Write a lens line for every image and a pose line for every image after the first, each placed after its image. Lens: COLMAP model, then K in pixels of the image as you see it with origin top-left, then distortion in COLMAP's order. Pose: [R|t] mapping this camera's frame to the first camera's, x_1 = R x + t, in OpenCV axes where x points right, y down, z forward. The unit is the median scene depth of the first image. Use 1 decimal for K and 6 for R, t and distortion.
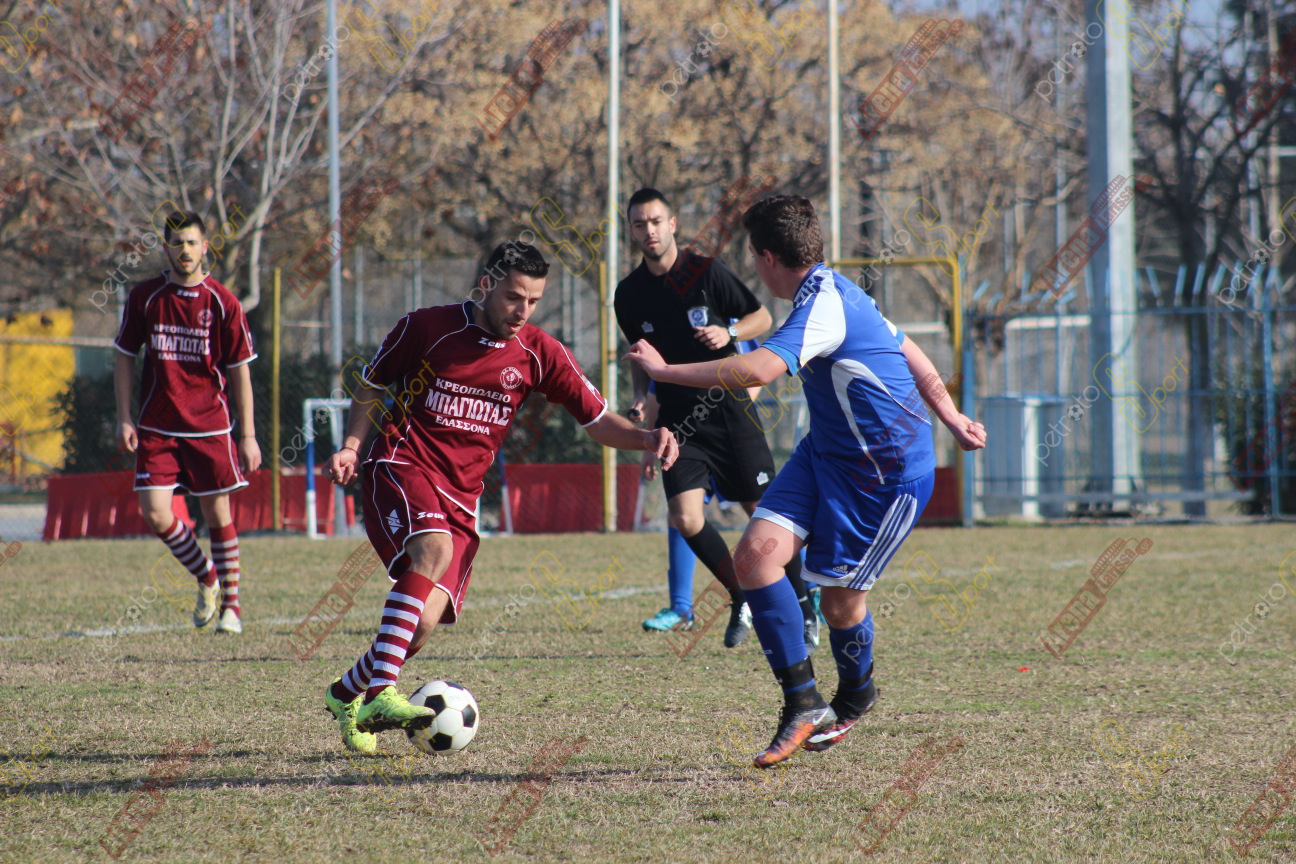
lens RADIAL K [[4838.6, 0, 648.2], [0, 4838.6, 432.0], [0, 0, 1]] dist [-0.078556, 0.000000]
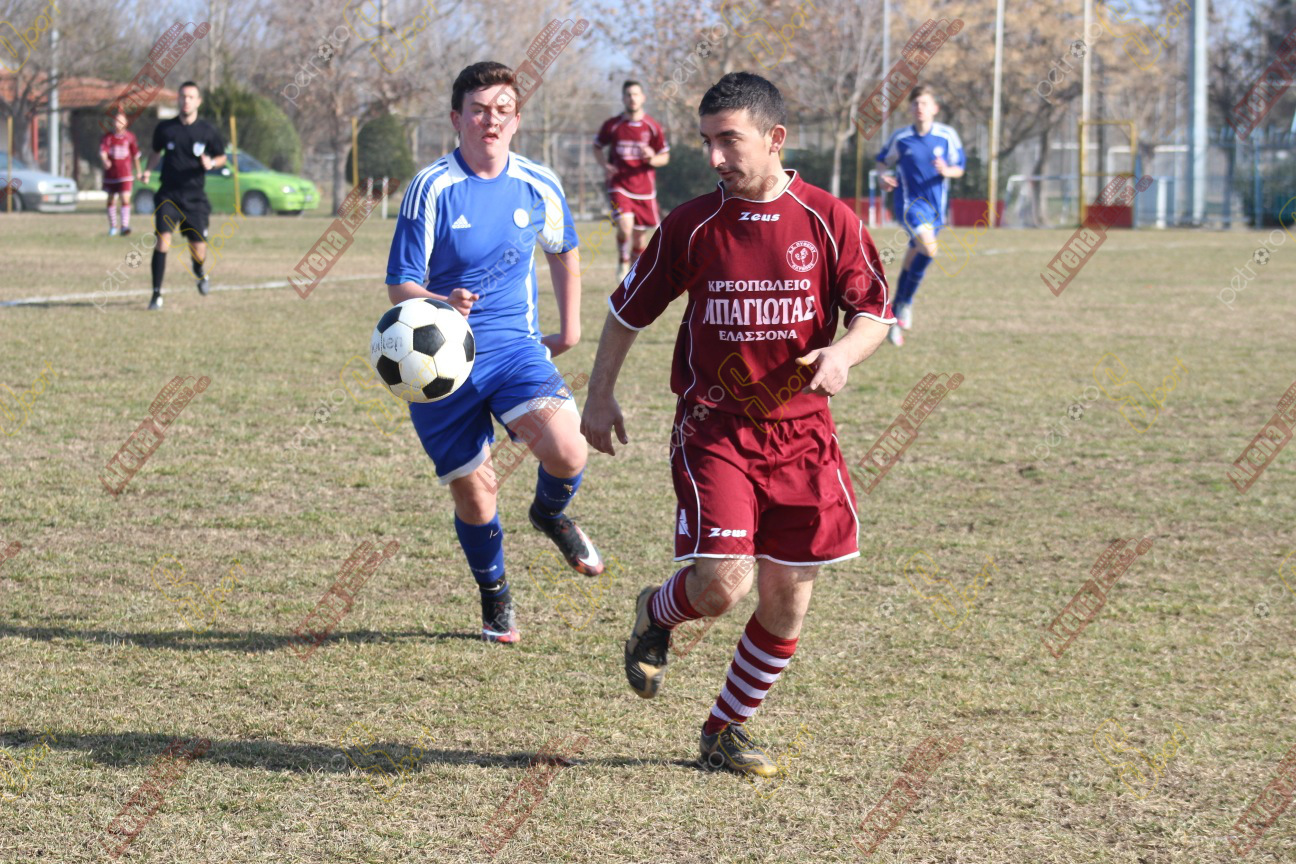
lens RADIAL K [[2999.5, 0, 647.8], [0, 2999.5, 431.6], [0, 0, 1]] dist [-0.166310, 0.000000]
pose [[0.997694, 0.026281, -0.062580, -0.086279], [-0.021626, 0.997028, 0.073936, 0.015292], [0.064337, -0.072412, 0.995298, -0.558695]]
